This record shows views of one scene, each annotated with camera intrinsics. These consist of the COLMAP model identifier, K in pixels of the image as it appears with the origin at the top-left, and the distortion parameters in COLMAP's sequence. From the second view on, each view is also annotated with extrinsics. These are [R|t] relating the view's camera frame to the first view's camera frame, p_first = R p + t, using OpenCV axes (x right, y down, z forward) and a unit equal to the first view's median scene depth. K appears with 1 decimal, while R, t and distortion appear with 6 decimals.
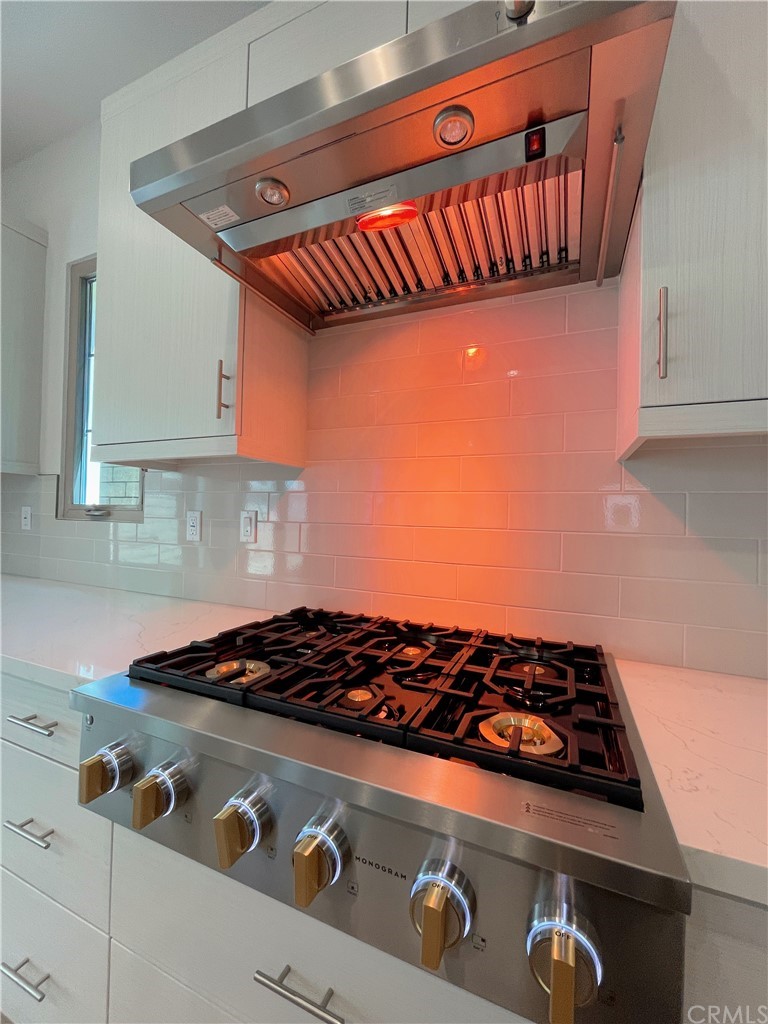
lens RADIAL K [[415.2, 0, 385.1], [0, 415.2, 513.5], [0, 0, 1]] dist [-0.002464, 0.000775]
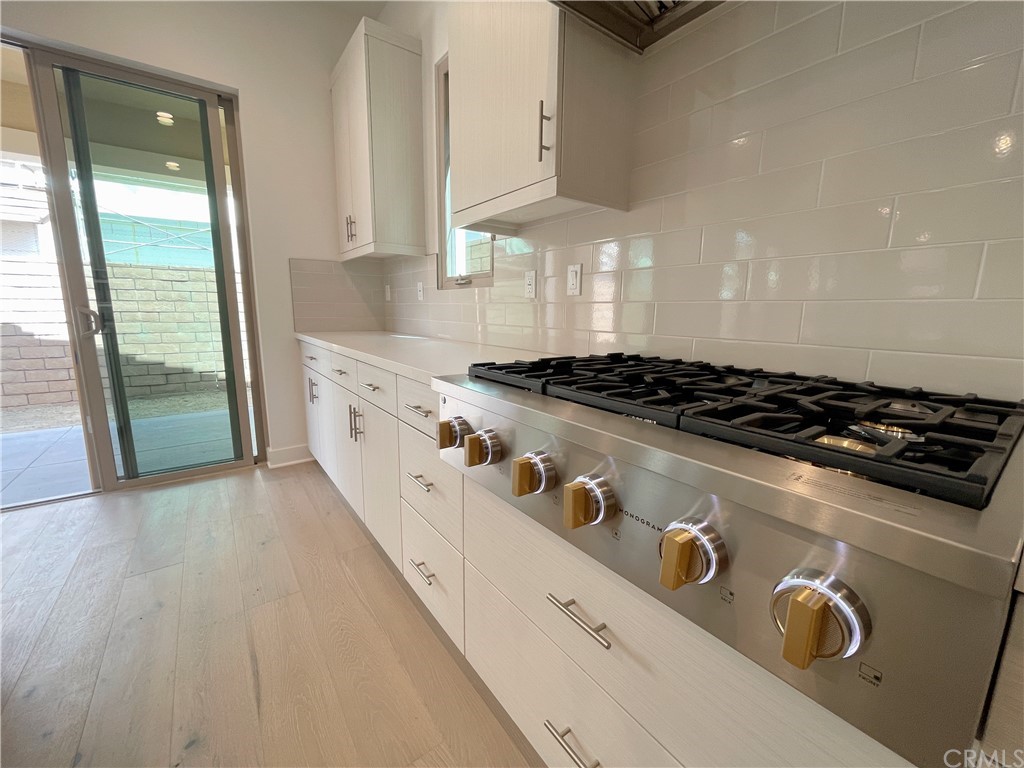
lens RADIAL K [[415.2, 0, 509.6], [0, 415.2, 382.5], [0, 0, 1]] dist [-0.002464, 0.000775]
pose [[0.861983, 0.071699, -0.501841, 0.102478], [0.016026, 0.985599, 0.168341, 0.144694], [0.506684, -0.153150, 0.848420, -0.024086]]
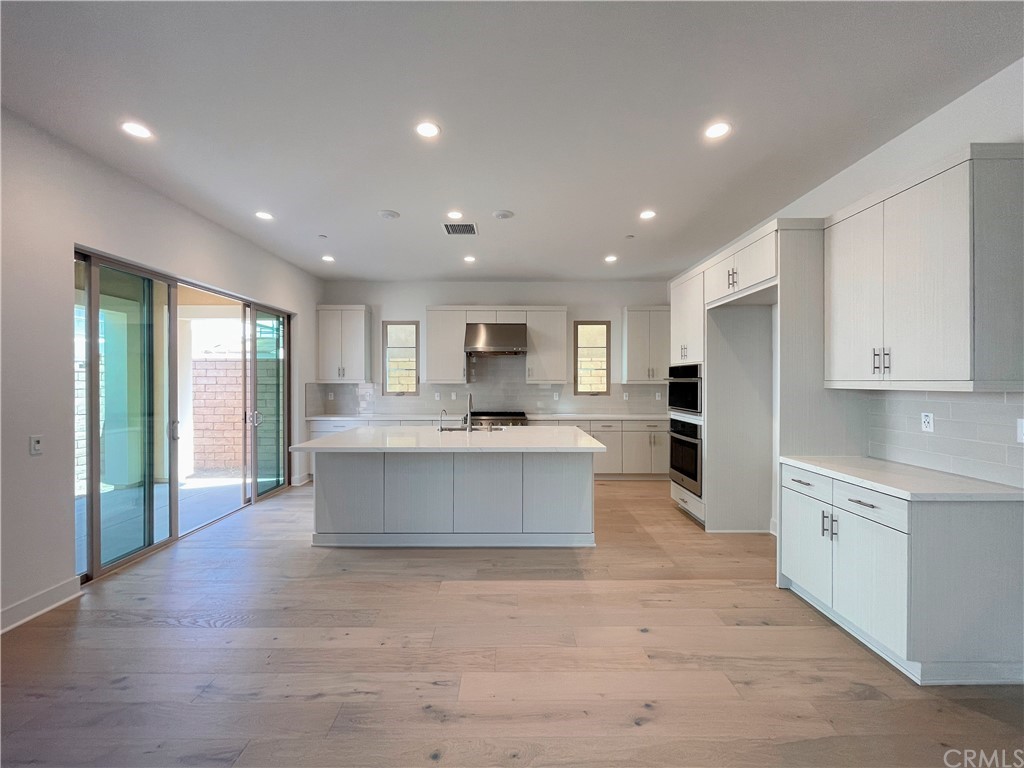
lens RADIAL K [[415.2, 0, 510.3], [0, 415.2, 383.4], [0, 0, 1]] dist [-0.002464, 0.000775]
pose [[0.916713, -0.031549, 0.398300, -2.083141], [0.021863, 0.999345, 0.028839, -0.292697], [-0.398948, -0.017728, 0.916802, -4.502758]]
